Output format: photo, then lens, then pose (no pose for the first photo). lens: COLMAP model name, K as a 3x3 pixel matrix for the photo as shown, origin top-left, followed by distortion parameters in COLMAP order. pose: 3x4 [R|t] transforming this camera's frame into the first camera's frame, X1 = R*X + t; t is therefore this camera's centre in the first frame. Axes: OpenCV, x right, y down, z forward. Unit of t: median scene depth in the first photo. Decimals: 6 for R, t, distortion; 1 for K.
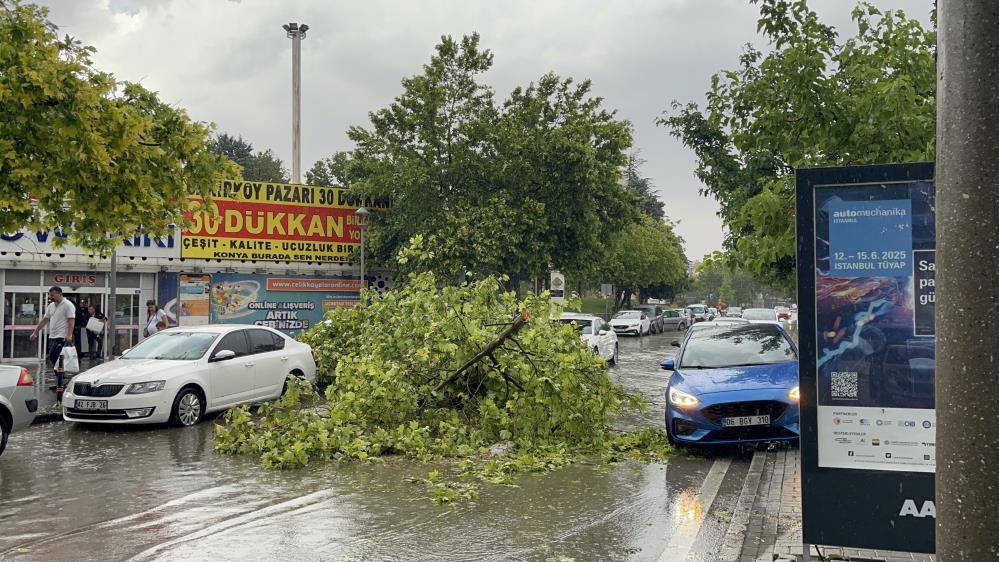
lens RADIAL K [[869.3, 0, 499.5], [0, 869.3, 281.0], [0, 0, 1]] dist [-0.003116, -0.011387]
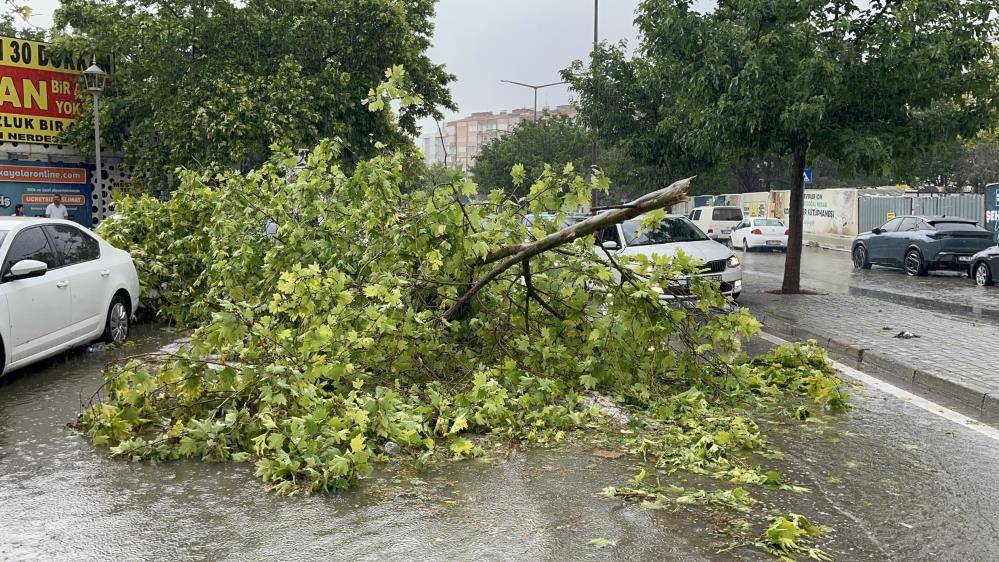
lens RADIAL K [[869.3, 0, 499.5], [0, 869.3, 281.0], [0, 0, 1]] dist [-0.003116, -0.011387]
pose [[0.927737, -0.025645, 0.372353, -0.103253], [-0.014025, 0.994537, 0.103439, 0.013375], [-0.372971, -0.101186, 0.922309, 0.159939]]
